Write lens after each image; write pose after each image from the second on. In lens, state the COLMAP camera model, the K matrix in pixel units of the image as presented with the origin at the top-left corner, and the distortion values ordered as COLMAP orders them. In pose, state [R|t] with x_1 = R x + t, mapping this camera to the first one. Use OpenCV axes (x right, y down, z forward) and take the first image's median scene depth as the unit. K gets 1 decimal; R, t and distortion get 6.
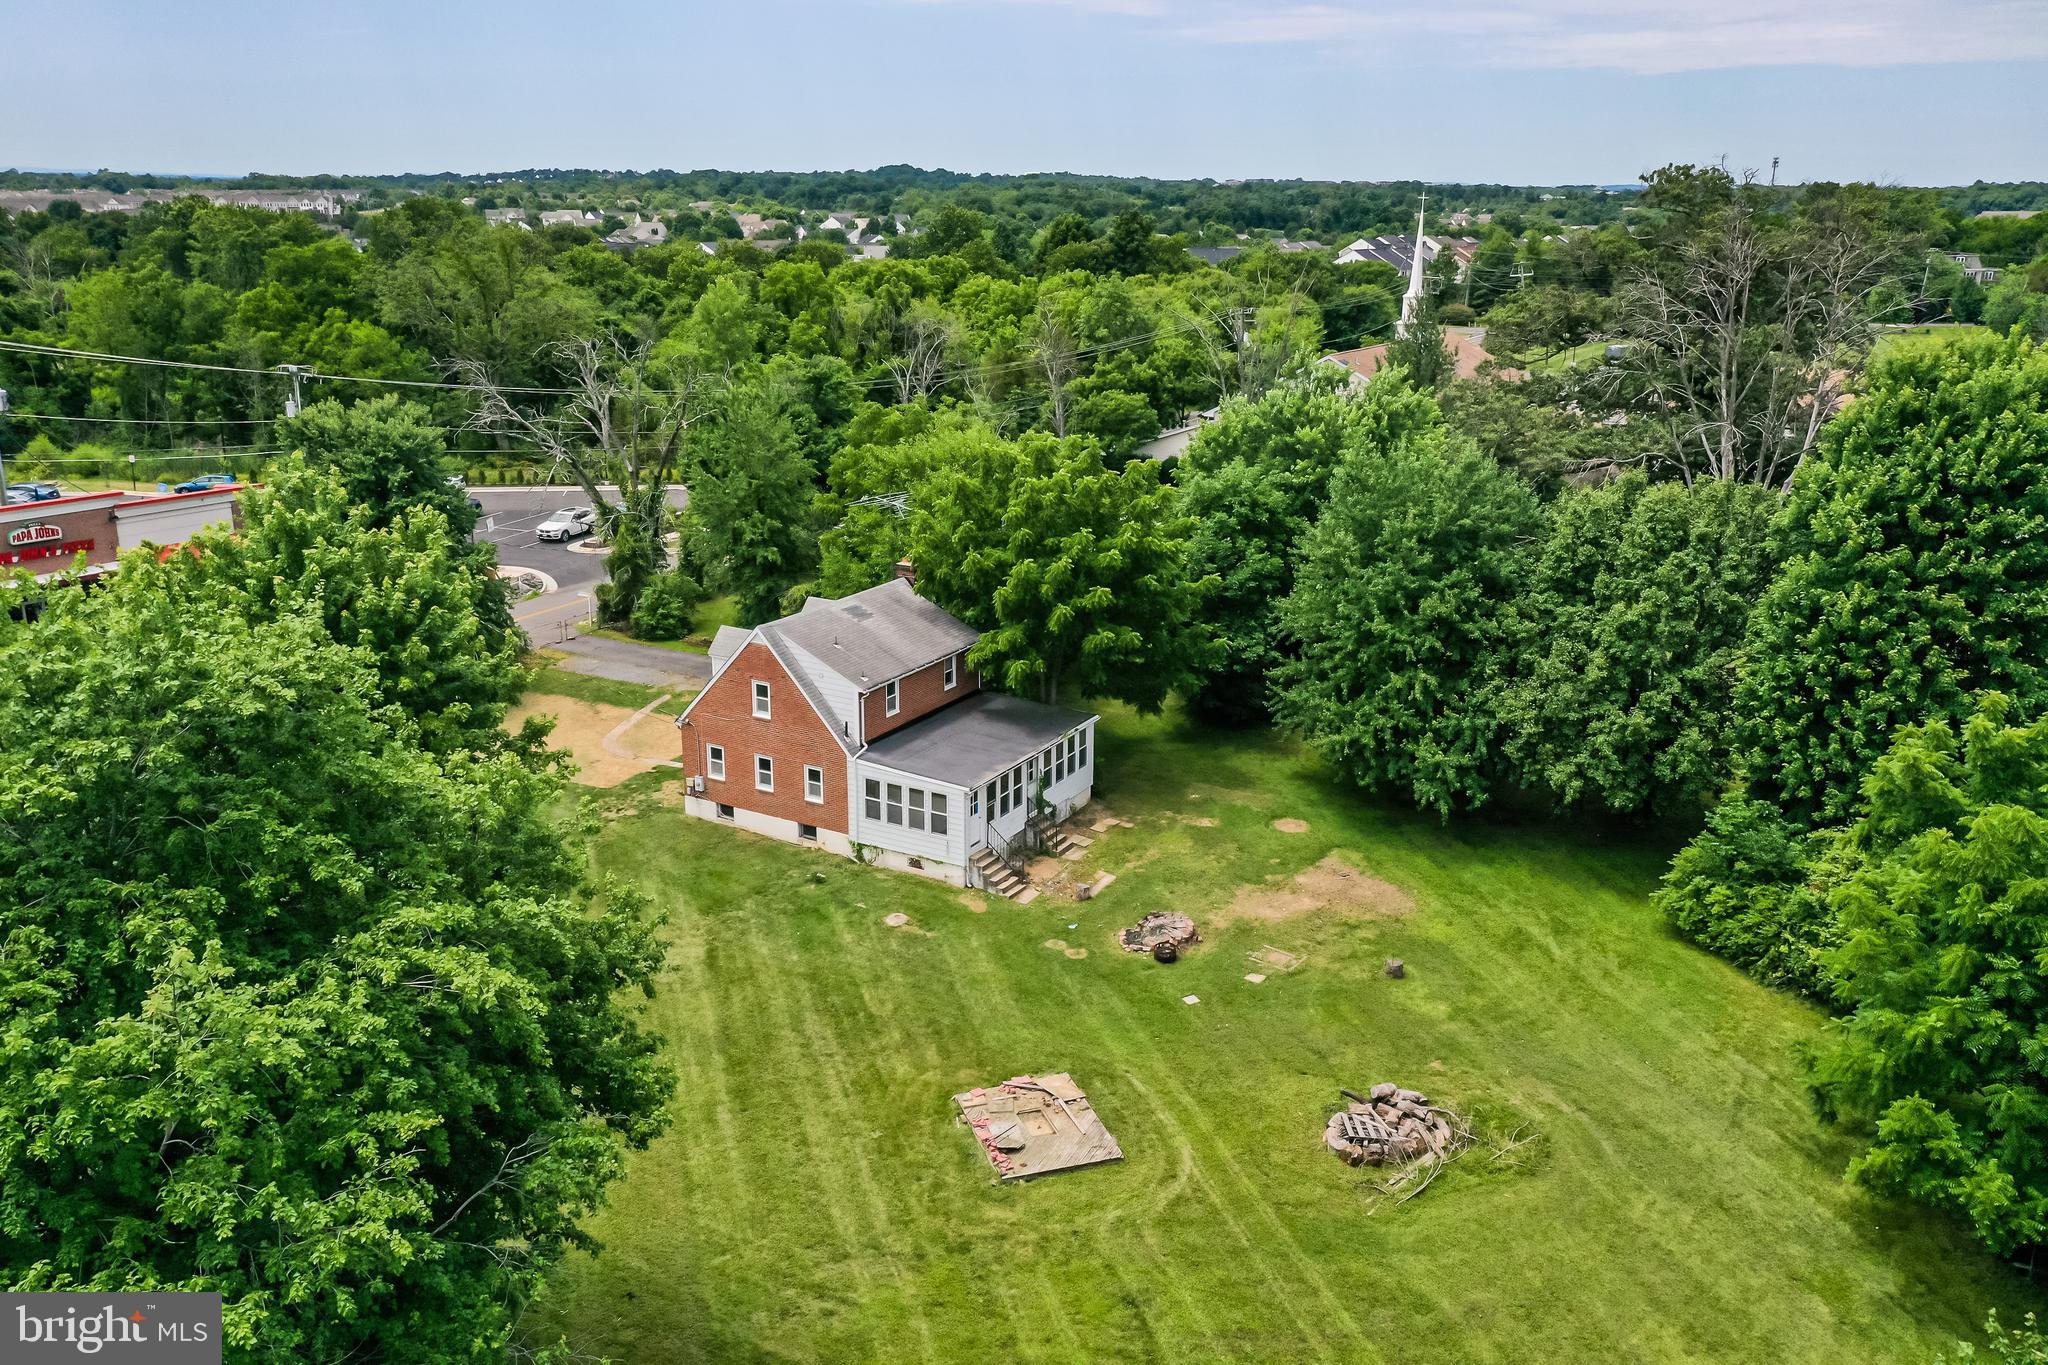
lens RADIAL K [[1628.3, 0, 1024.0], [0, 1628.3, 682.5], [0, 0, 1]] dist [0.031734, 0.001171]
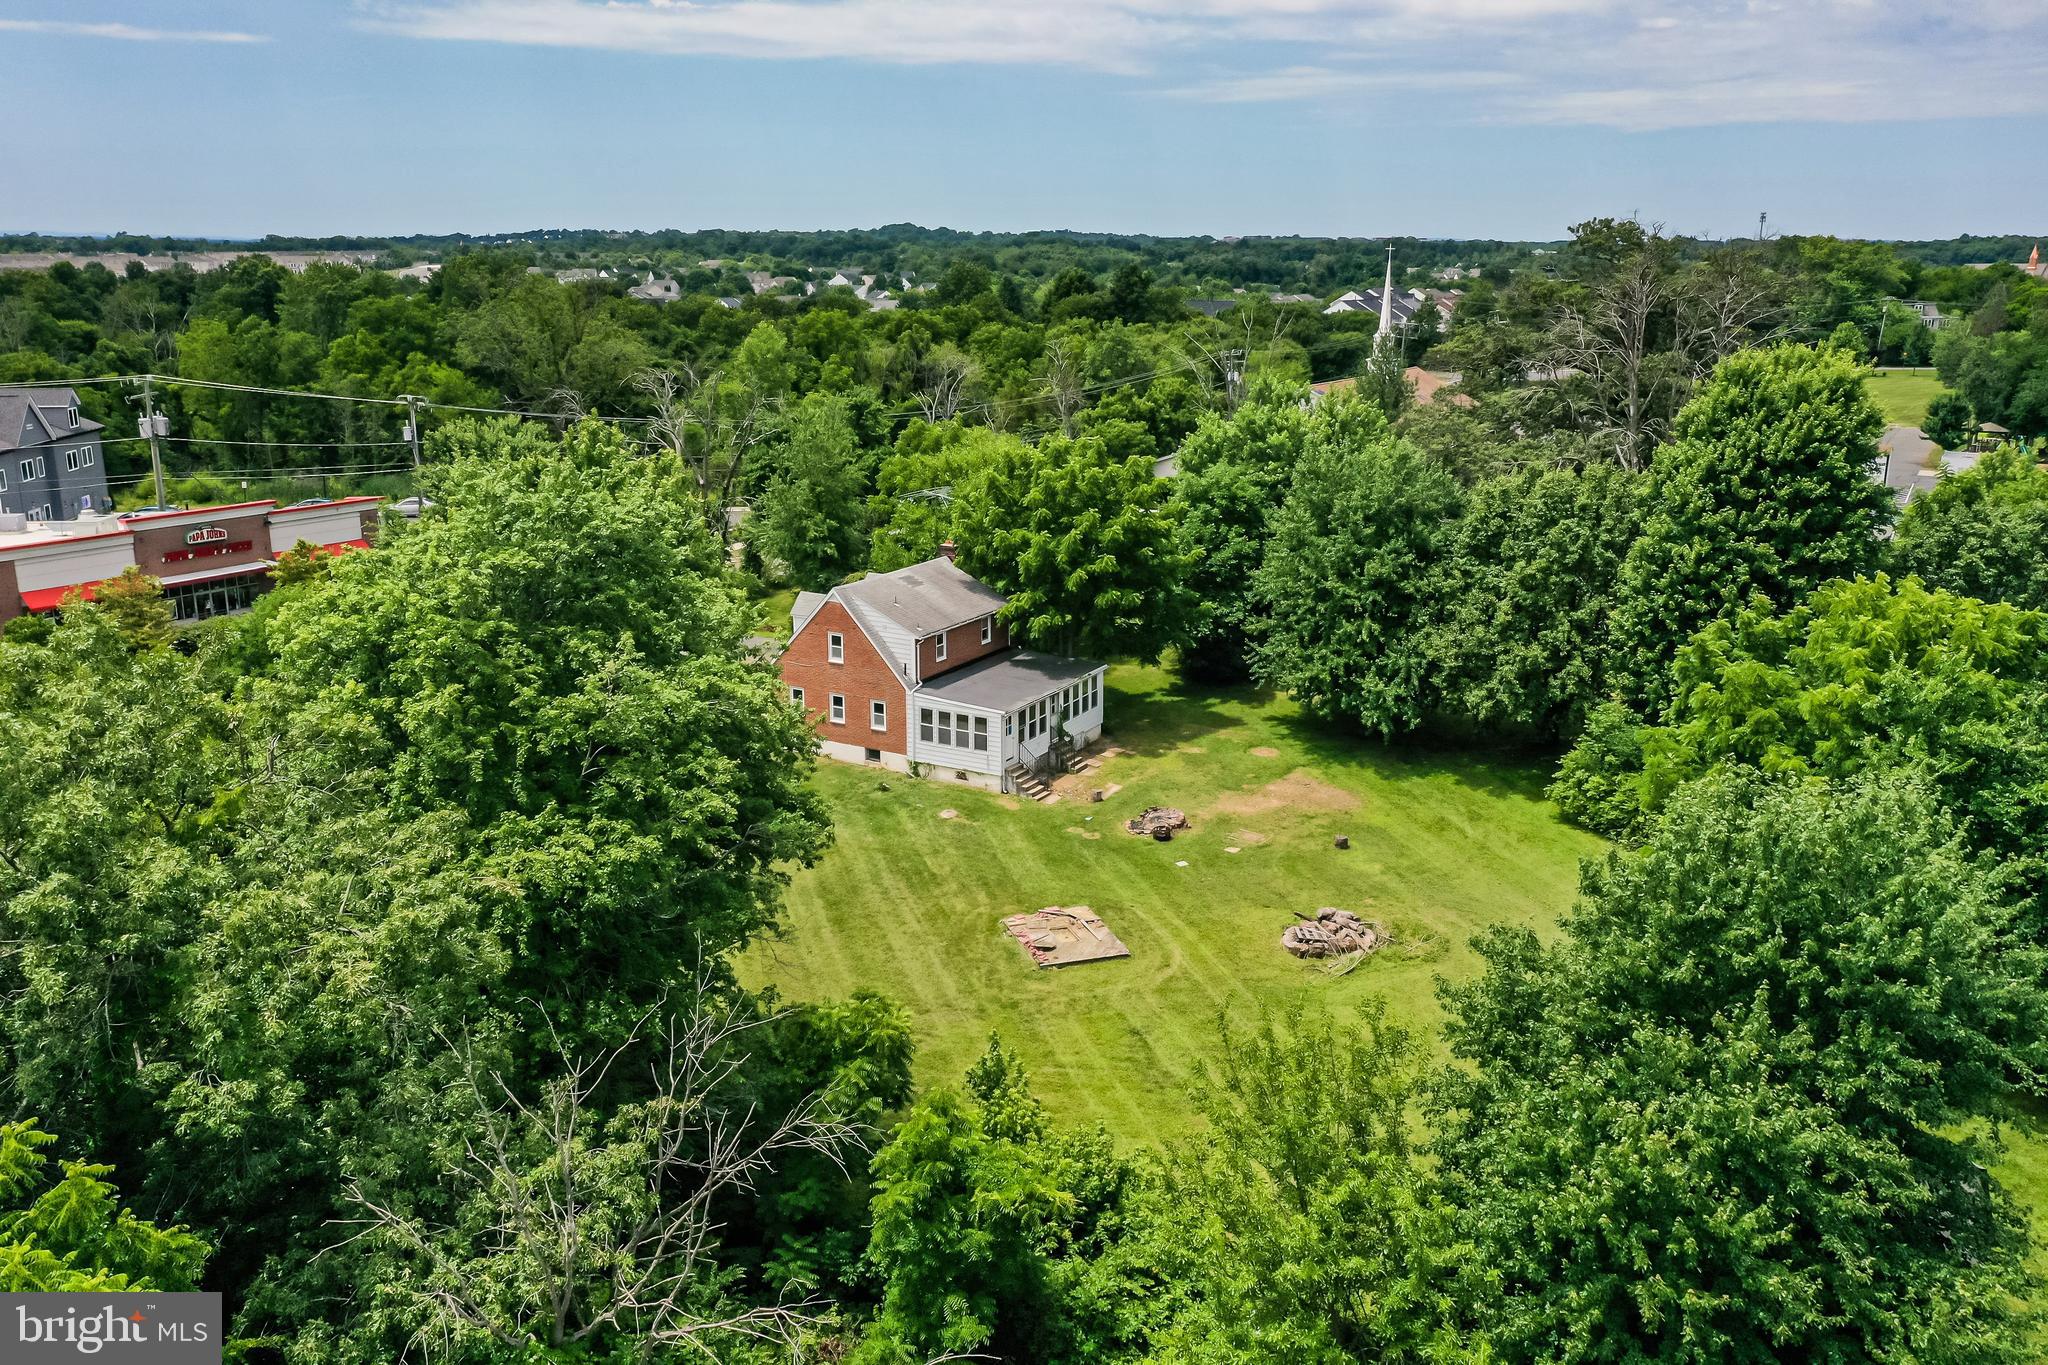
lens RADIAL K [[1628.3, 0, 1024.0], [0, 1628.3, 682.5], [0, 0, 1]] dist [0.031734, 0.001171]
pose [[0.999988, -0.004581, -0.001481, -0.015709], [0.004530, 0.999459, -0.032569, 0.076213], [0.001629, 0.032561, 0.999468, -0.233216]]
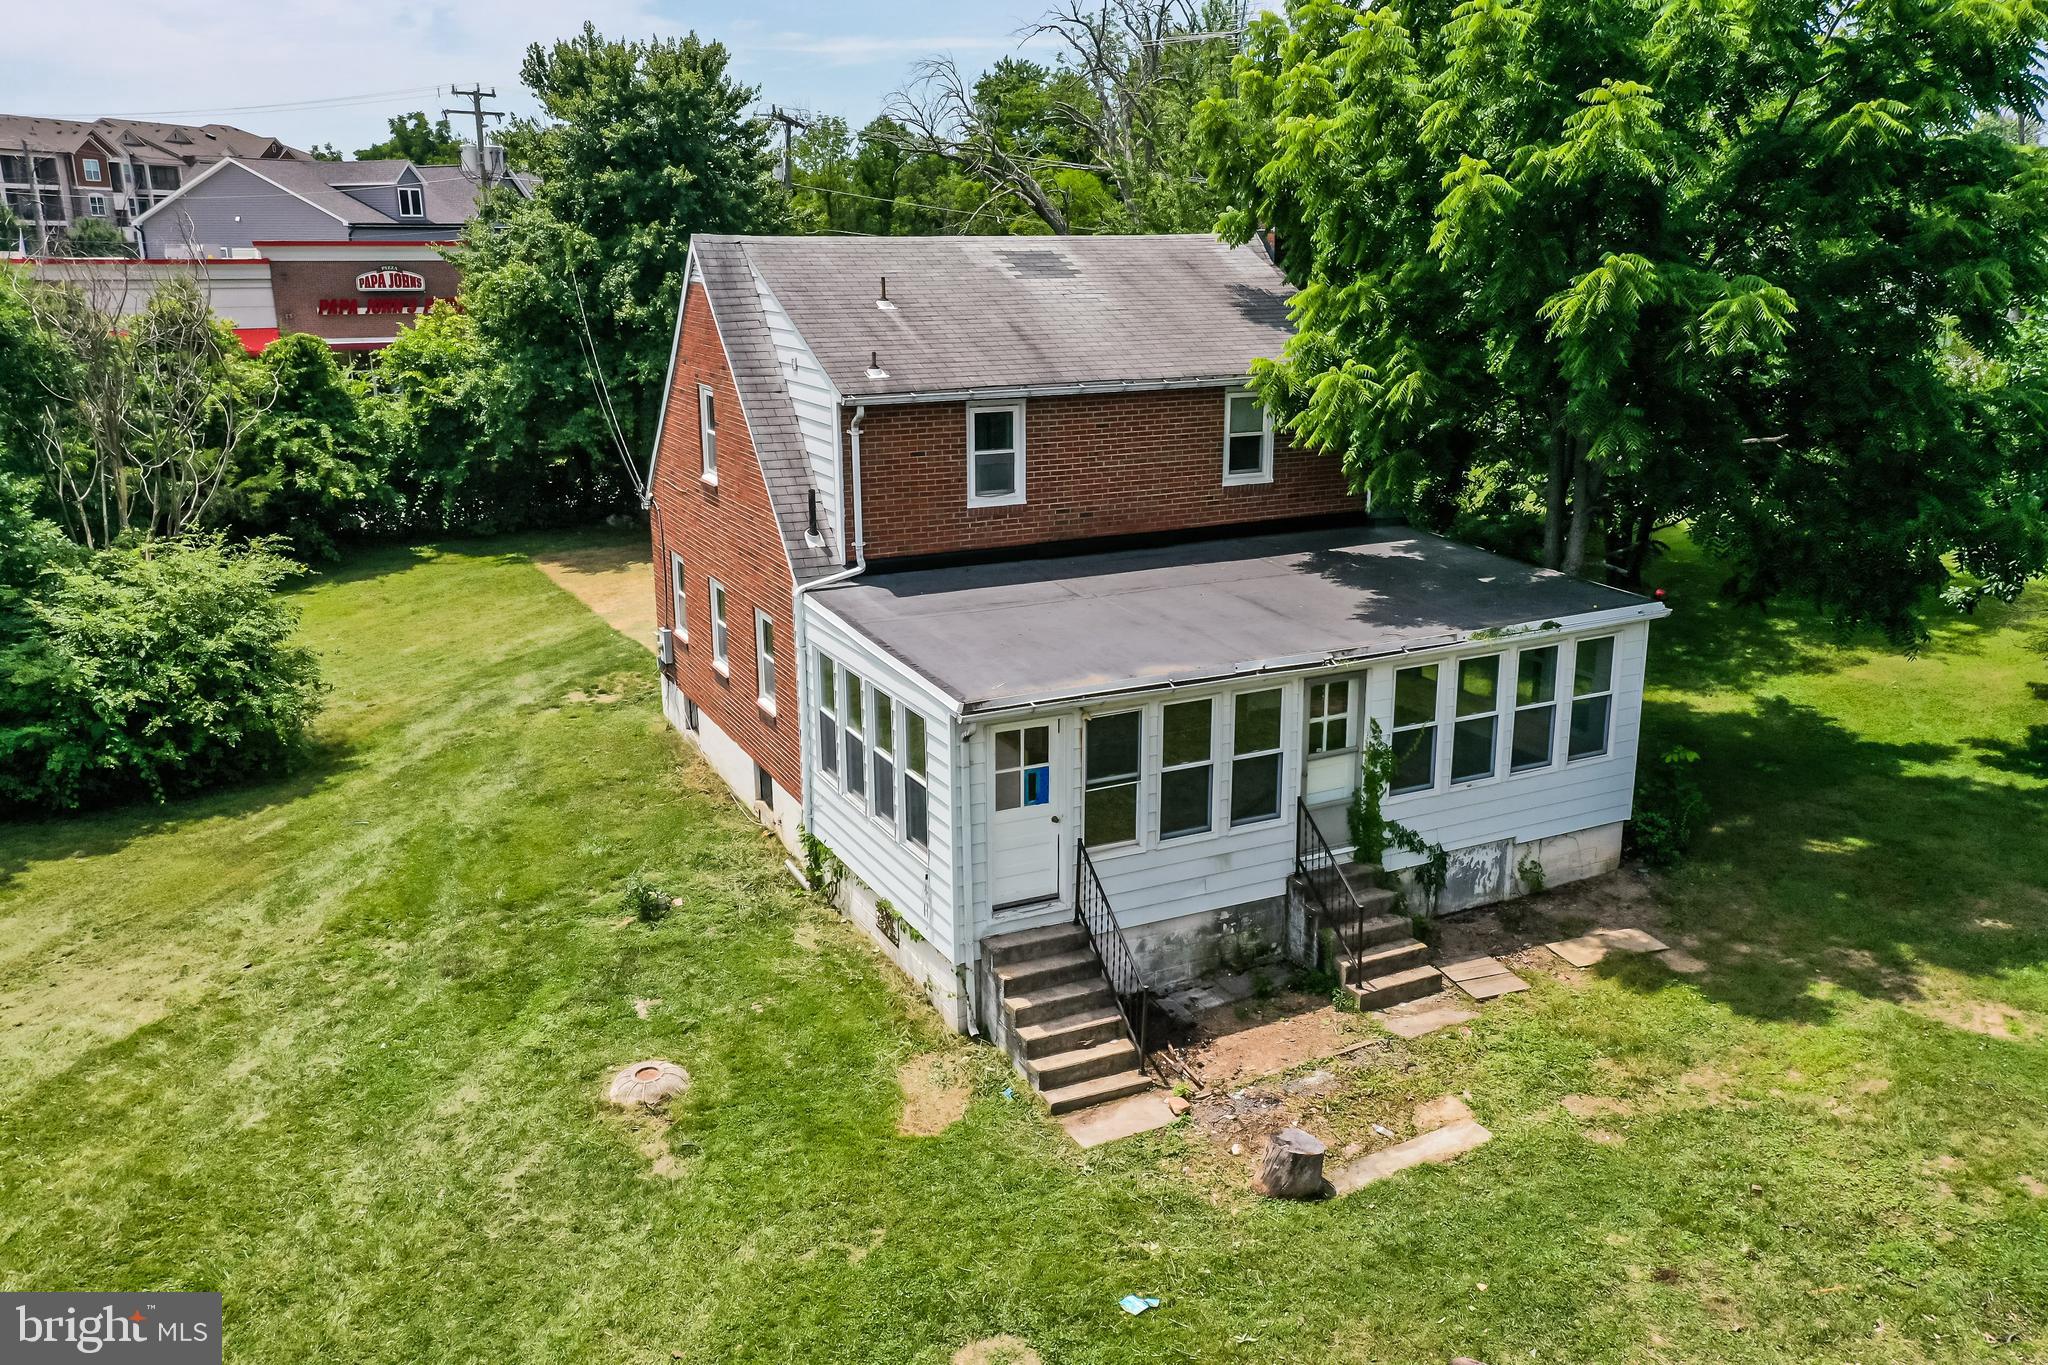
lens RADIAL K [[1628.3, 0, 1024.0], [0, 1628.3, 682.5], [0, 0, 1]] dist [0.031734, 0.001171]
pose [[0.830794, 0.135709, -0.539781, 0.120785], [-0.148162, 0.988750, 0.020546, 0.049145], [0.536497, 0.062905, 0.841554, 0.695680]]
